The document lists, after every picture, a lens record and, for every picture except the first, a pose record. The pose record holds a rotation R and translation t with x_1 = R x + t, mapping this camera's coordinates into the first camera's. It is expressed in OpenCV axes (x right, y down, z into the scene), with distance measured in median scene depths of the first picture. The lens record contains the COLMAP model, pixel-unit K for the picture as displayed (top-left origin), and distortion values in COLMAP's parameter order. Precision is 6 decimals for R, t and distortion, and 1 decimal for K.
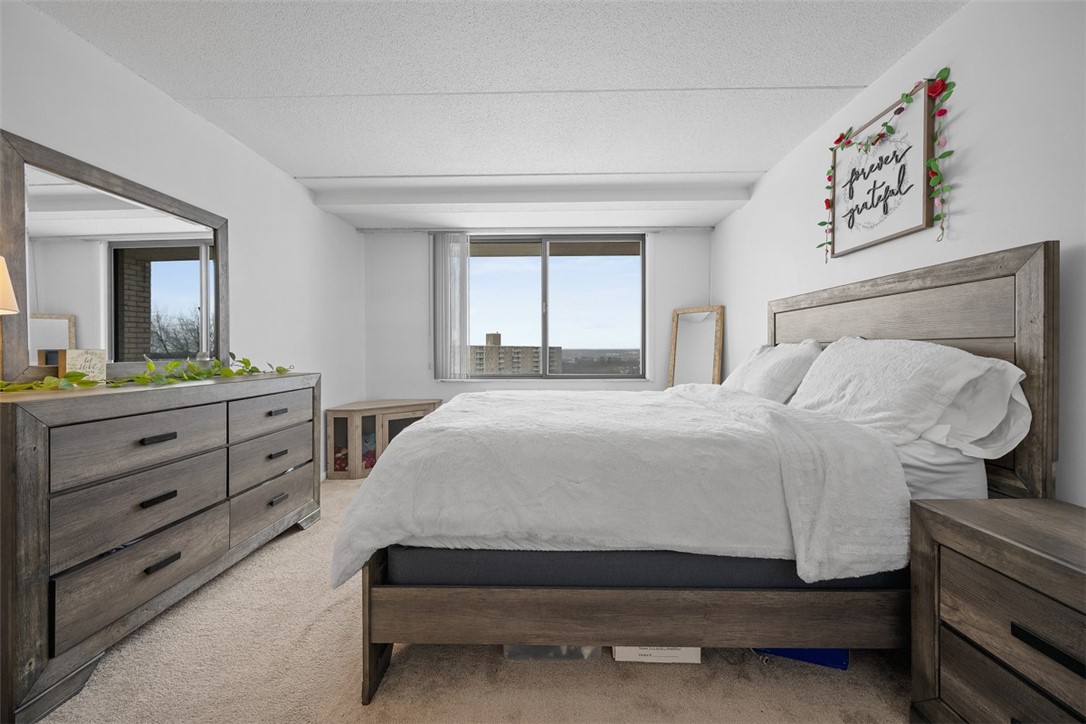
lens RADIAL K [[427.9, 0, 546.4], [0, 427.9, 356.2], [0, 0, 1]] dist [-0.001208, -0.000936]
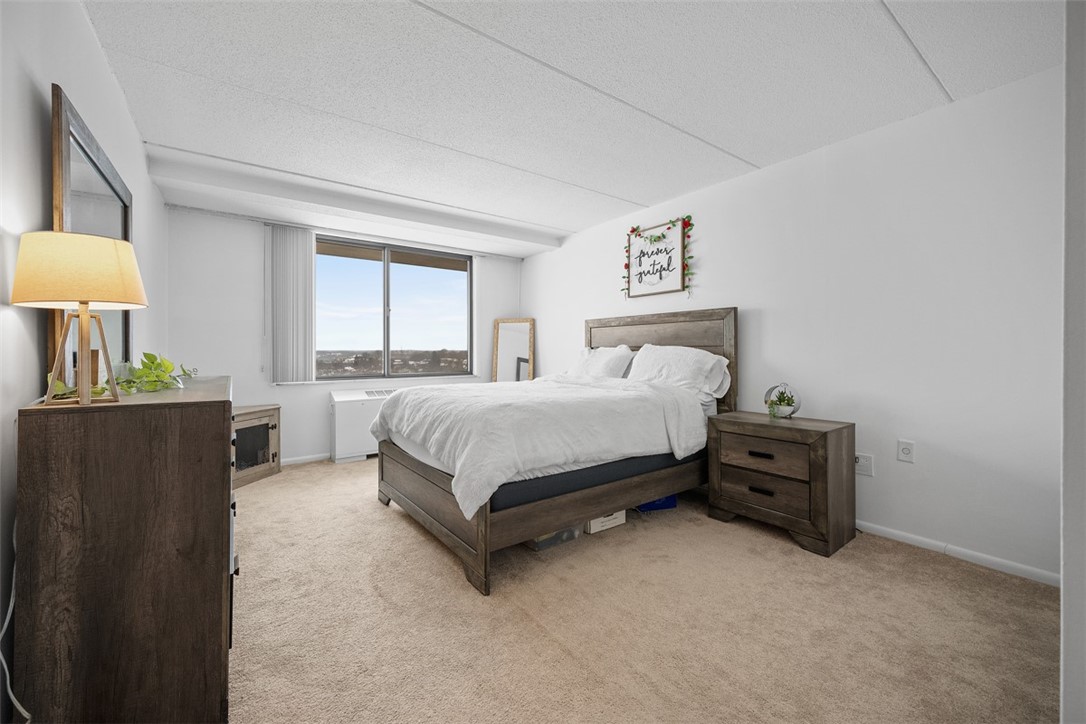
lens RADIAL K [[427.9, 0, 535.8], [0, 427.9, 355.6], [0, 0, 1]] dist [-0.001208, -0.000936]
pose [[0.798201, -0.004691, 0.602373, -0.899833], [0.007555, 0.999969, -0.002224, 0.005254], [-0.602344, 0.006326, 0.798212, -0.201375]]
